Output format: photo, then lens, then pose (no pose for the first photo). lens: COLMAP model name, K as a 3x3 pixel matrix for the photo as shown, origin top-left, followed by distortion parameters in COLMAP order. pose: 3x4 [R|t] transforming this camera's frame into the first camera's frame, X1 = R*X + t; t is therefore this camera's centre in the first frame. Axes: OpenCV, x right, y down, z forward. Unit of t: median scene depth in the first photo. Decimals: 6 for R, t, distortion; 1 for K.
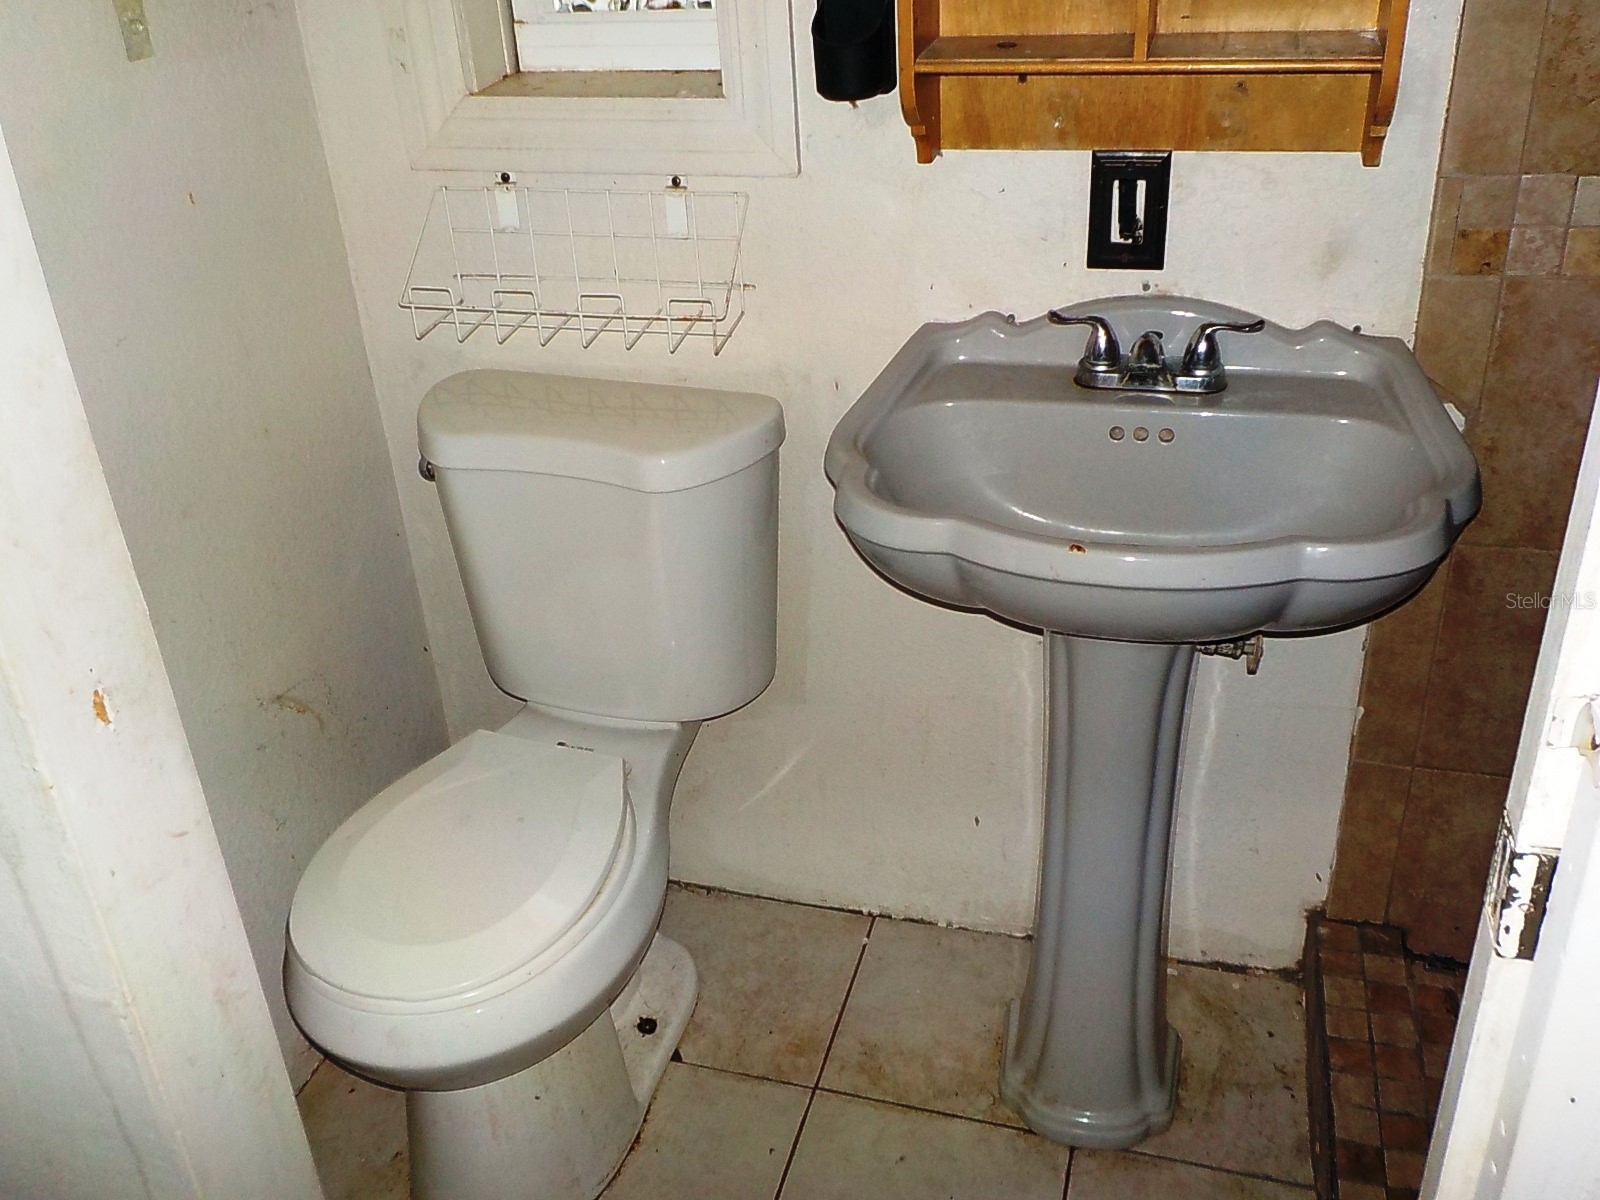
lens RADIAL K [[1454.5, 0, 797.3], [0, 1454.5, 588.4], [0, 0, 1]] dist [0.007948, -0.036043]
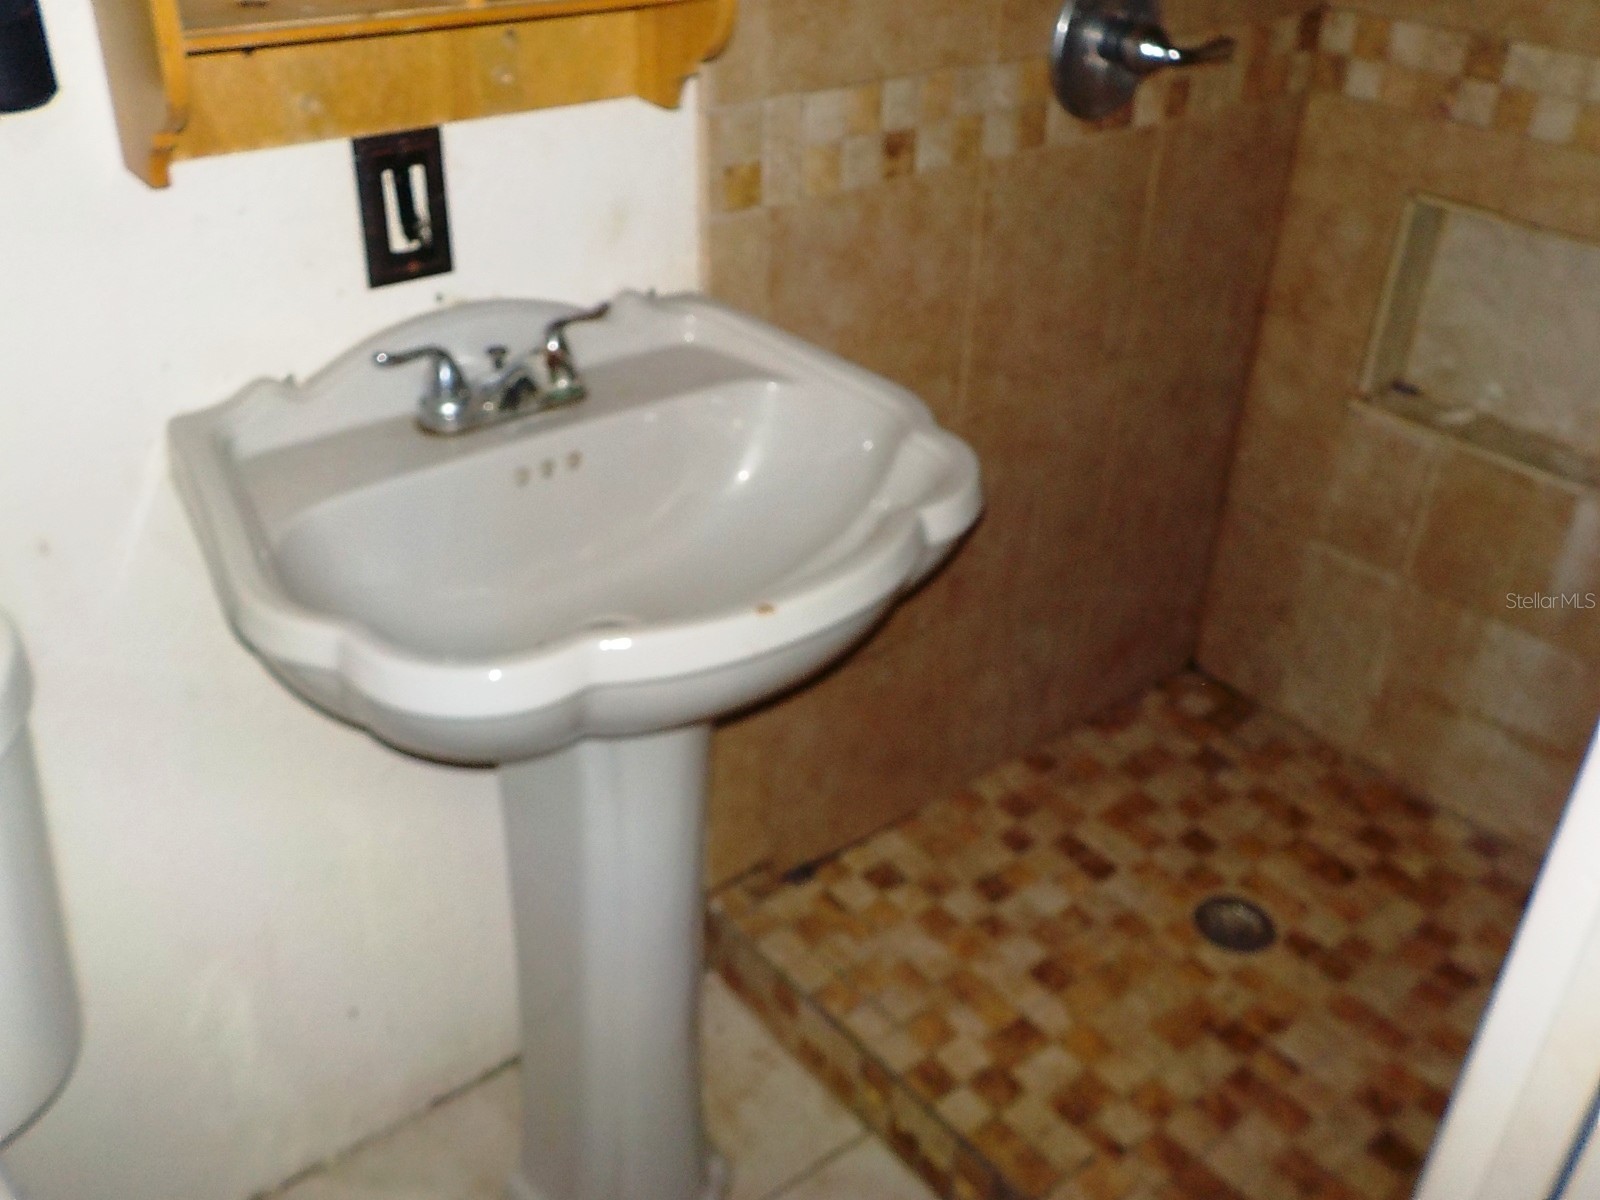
lens RADIAL K [[1454.5, 0, 797.3], [0, 1454.5, 588.4], [0, 0, 1]] dist [0.007948, -0.036043]
pose [[0.569363, -0.357085, 0.740484, -0.305624], [0.344043, 0.921564, 0.179871, -0.139774], [-0.746632, 0.152347, 0.647557, 0.369298]]
